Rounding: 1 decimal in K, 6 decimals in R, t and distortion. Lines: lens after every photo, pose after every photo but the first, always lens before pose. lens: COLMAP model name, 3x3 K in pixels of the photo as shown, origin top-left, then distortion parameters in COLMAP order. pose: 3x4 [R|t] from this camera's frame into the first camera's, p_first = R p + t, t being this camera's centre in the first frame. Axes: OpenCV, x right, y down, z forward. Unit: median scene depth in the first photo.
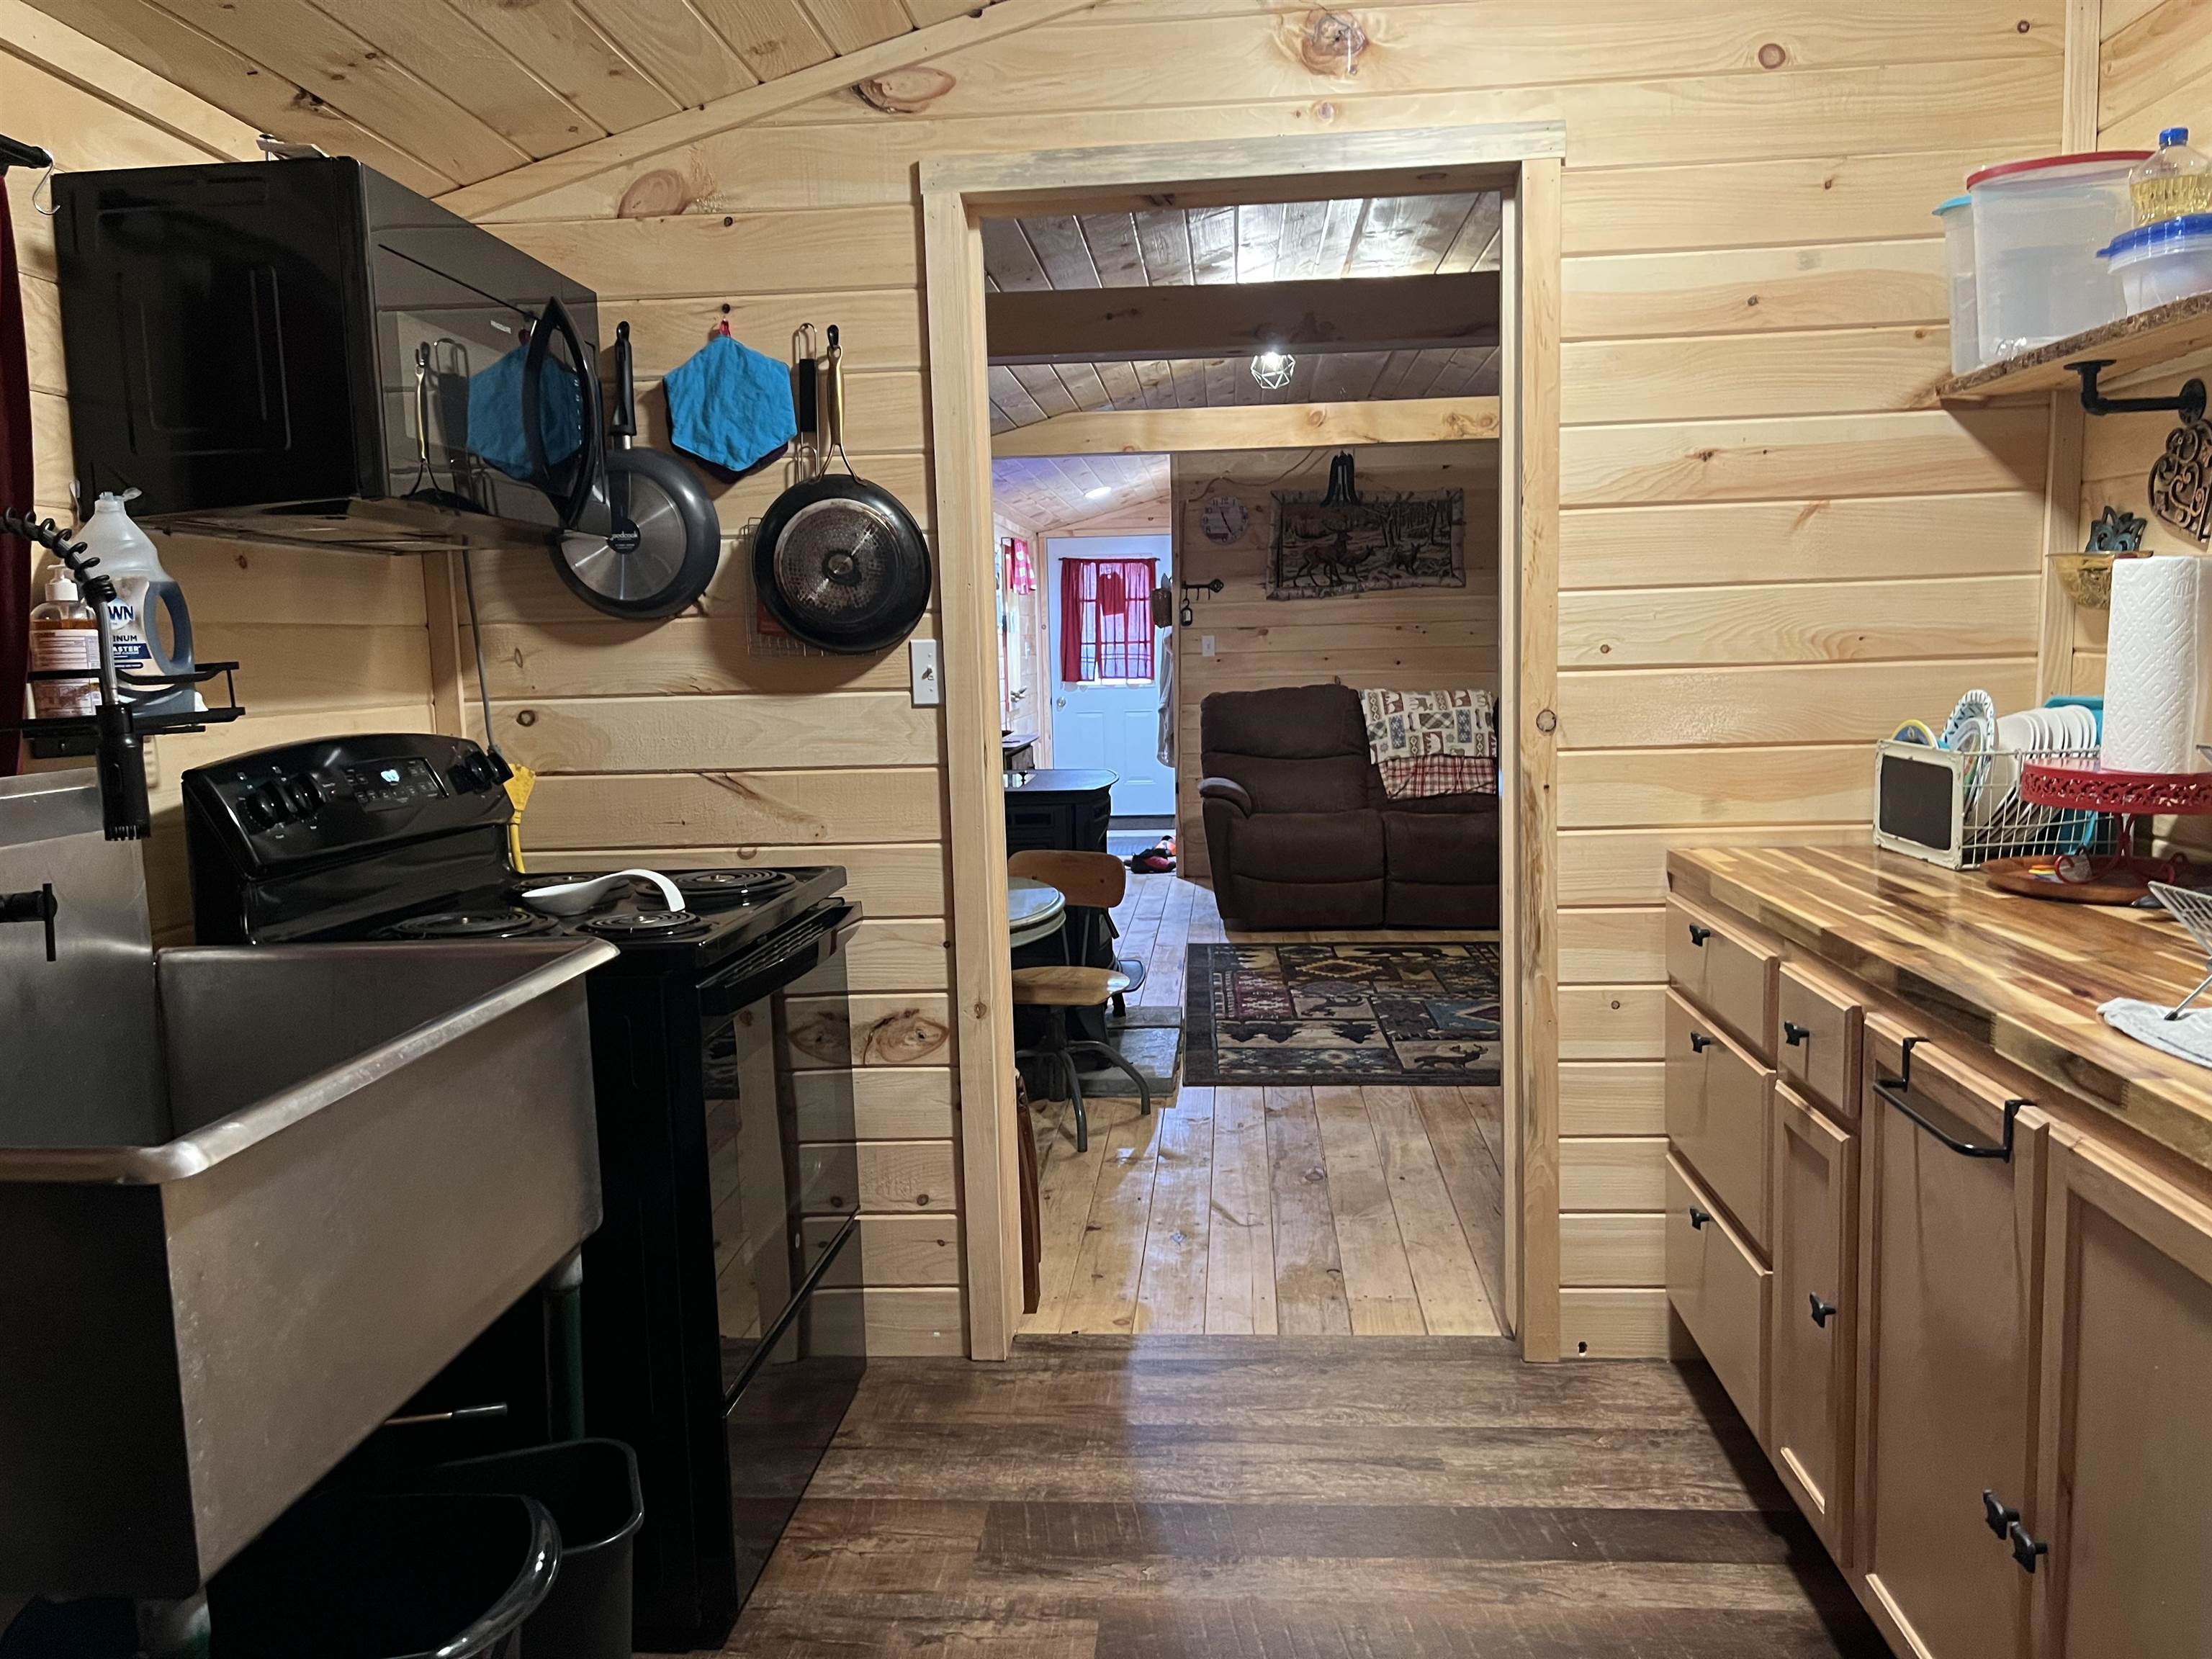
lens RADIAL K [[1653.4, 0, 1106.0], [0, 1653.4, 829.5], [0, 0, 1]] dist [0.052408, -0.069295]
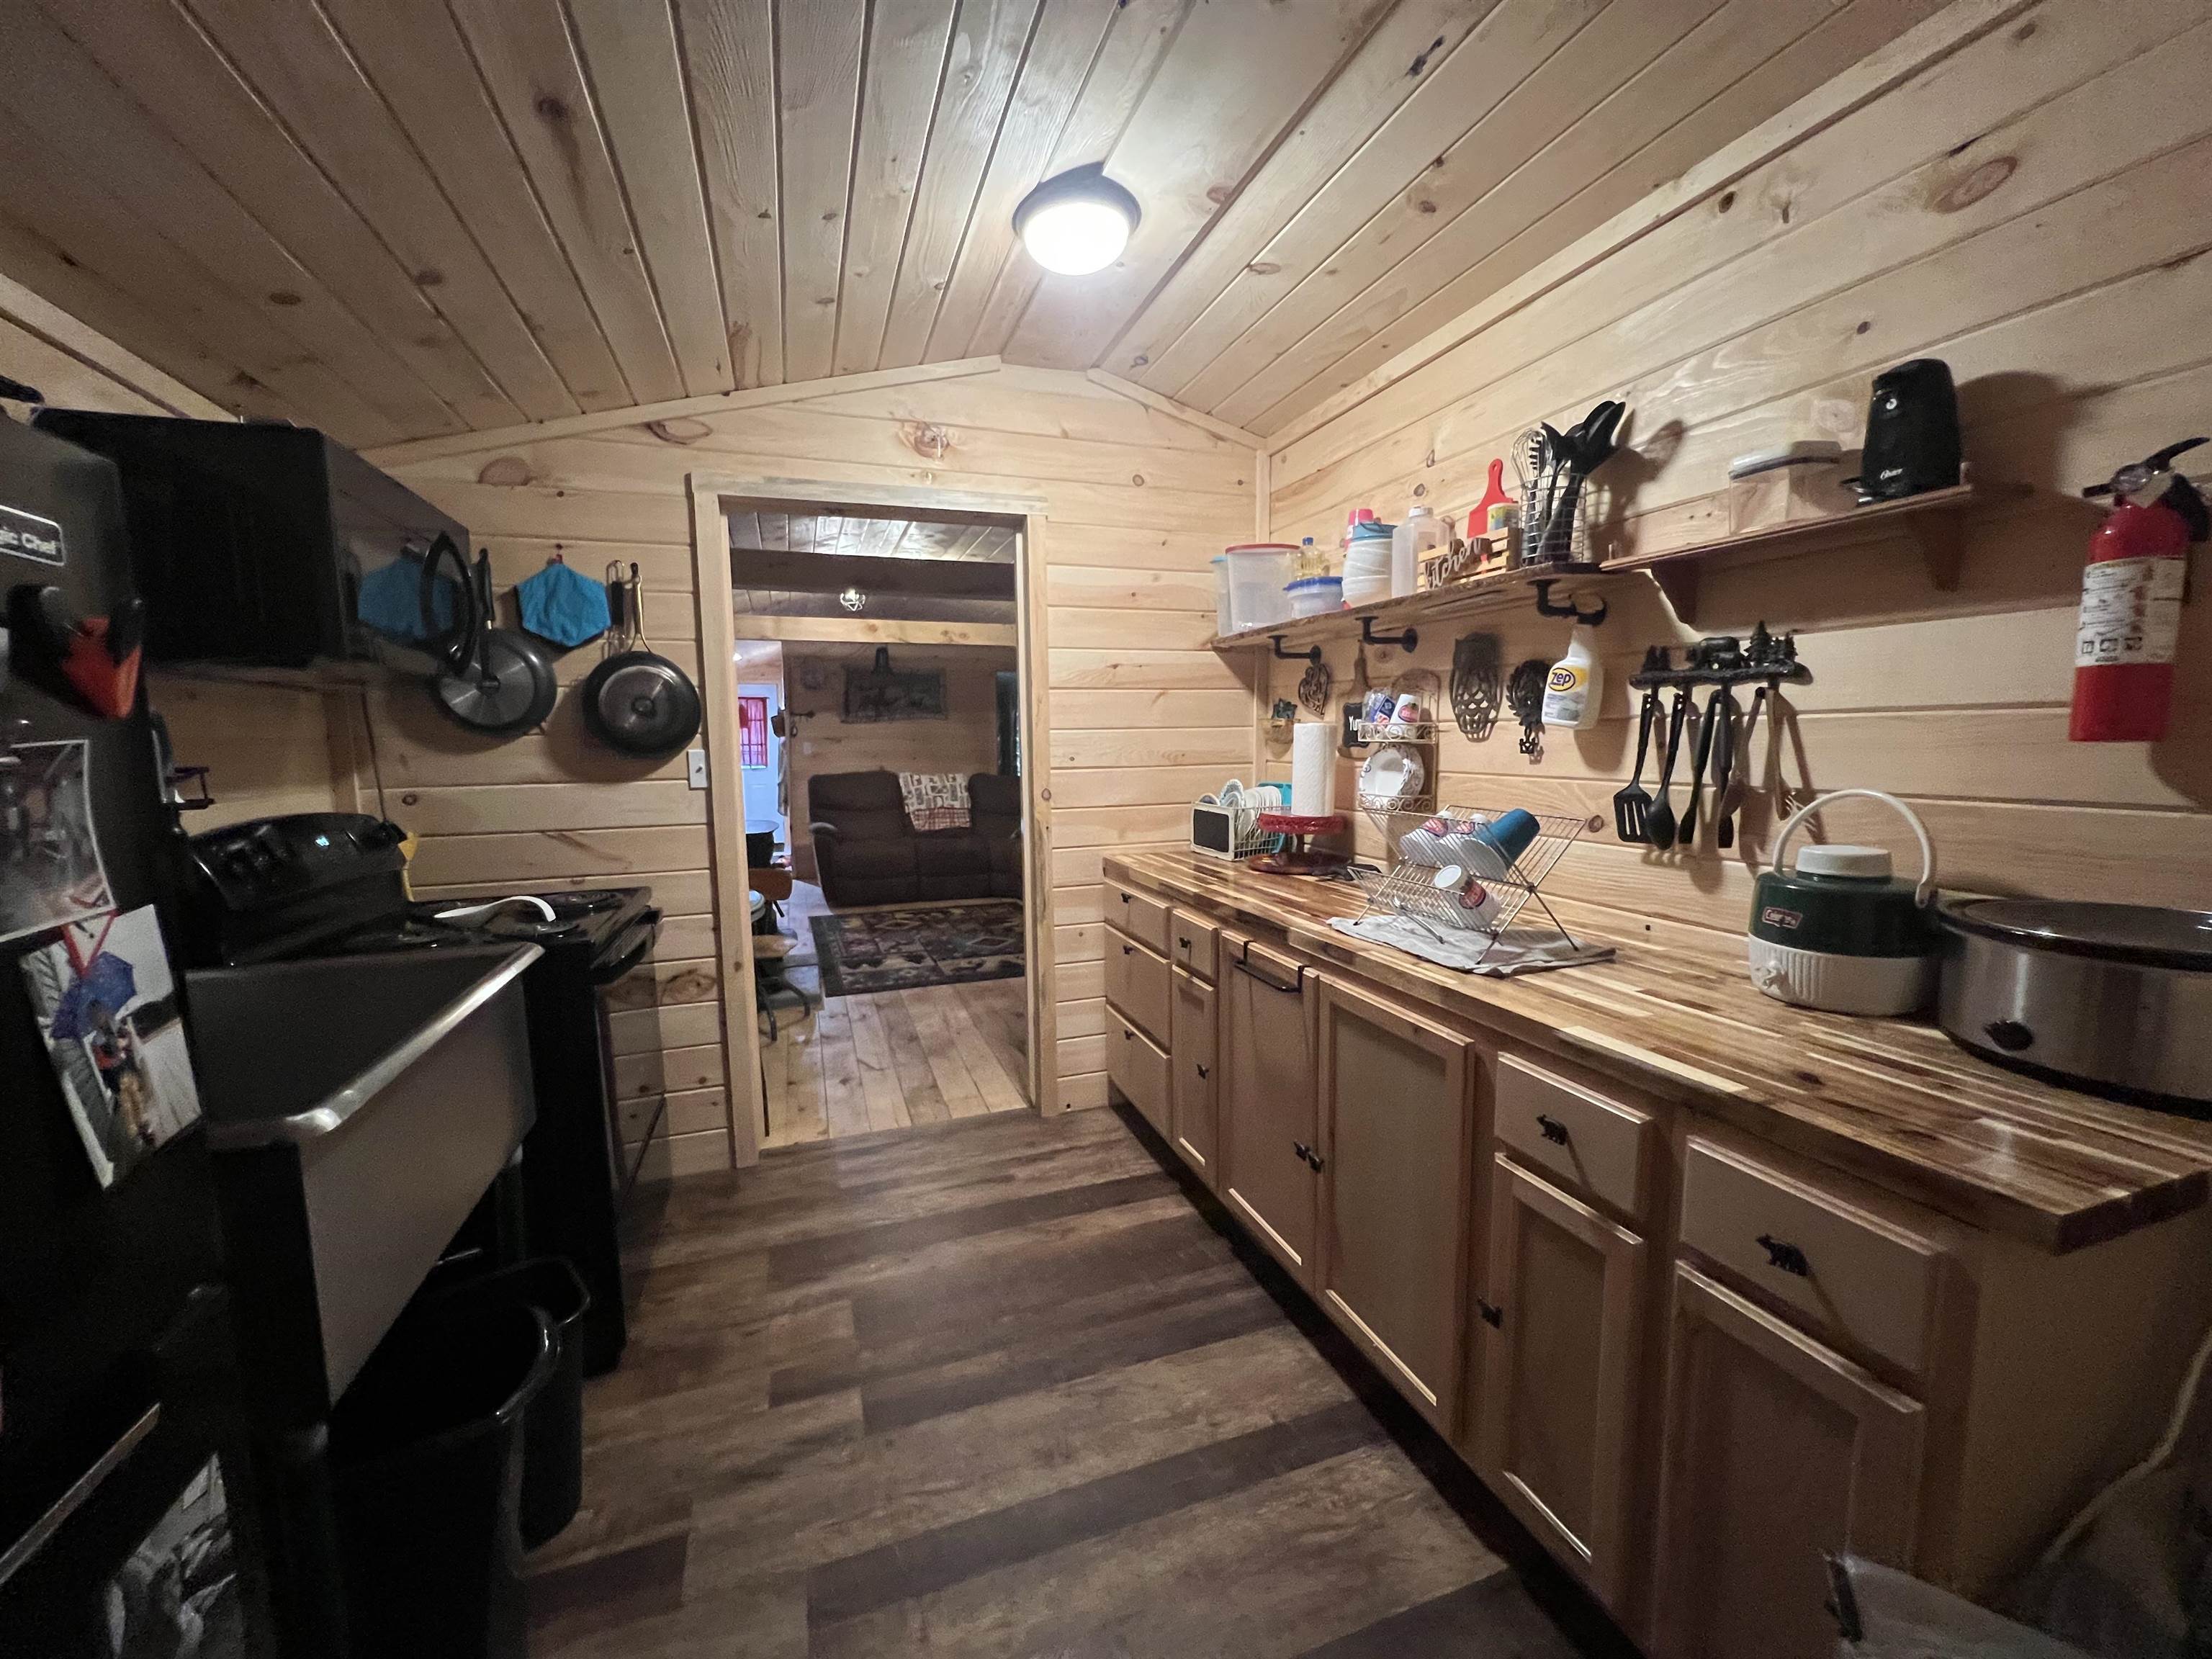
lens RADIAL K [[882.1, 0, 1106.0], [0, 882.1, 829.5], [0, 0, 1]] dist [-0.008375, 0.000065]
pose [[0.912222, -0.027171, 0.408793, -0.101796], [0.033797, 0.999388, -0.008992, -0.011542], [-0.408299, 0.022019, 0.912583, 0.006469]]
